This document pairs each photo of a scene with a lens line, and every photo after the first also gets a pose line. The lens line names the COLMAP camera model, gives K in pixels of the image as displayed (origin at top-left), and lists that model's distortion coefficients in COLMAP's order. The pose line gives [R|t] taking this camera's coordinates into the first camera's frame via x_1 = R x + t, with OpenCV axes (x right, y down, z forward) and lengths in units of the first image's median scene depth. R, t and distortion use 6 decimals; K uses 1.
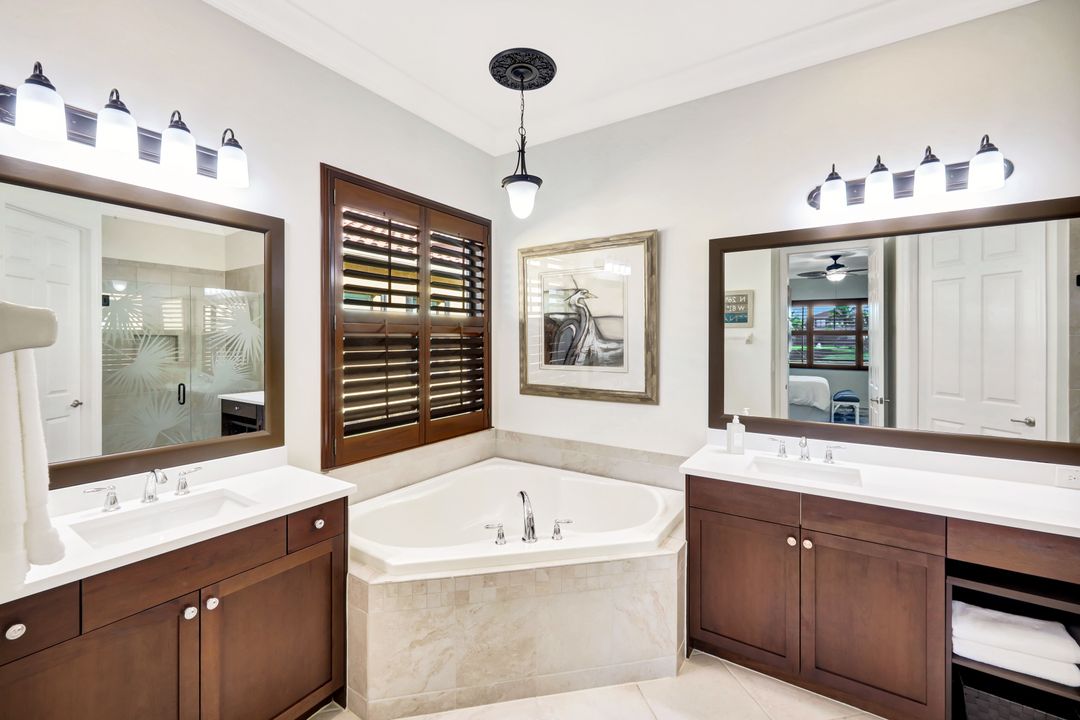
lens RADIAL K [[455.2, 0, 530.2], [0, 455.2, 340.1], [0, 0, 1]] dist [-0.001585, -0.000343]
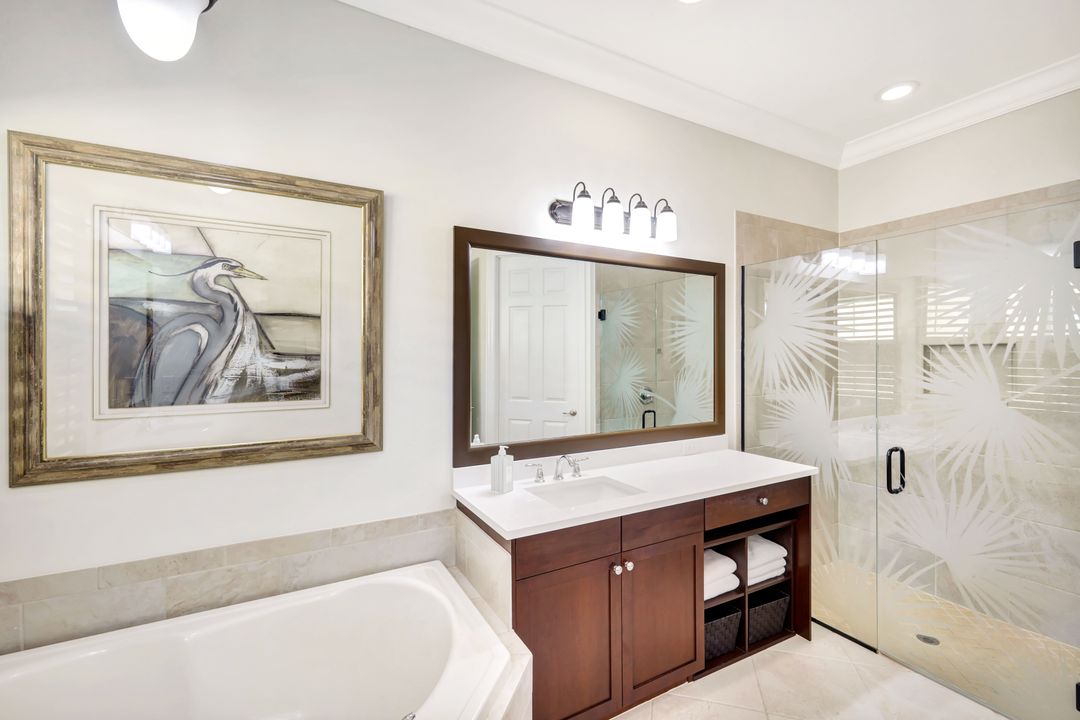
lens RADIAL K [[455.2, 0, 539.2], [0, 455.2, 355.7], [0, 0, 1]] dist [-0.001585, -0.000343]
pose [[0.444155, -0.000474, 0.895950, -0.204554], [0.003249, 0.999994, -0.001082, 0.002530], [-0.895944, 0.003391, 0.444154, 0.449485]]
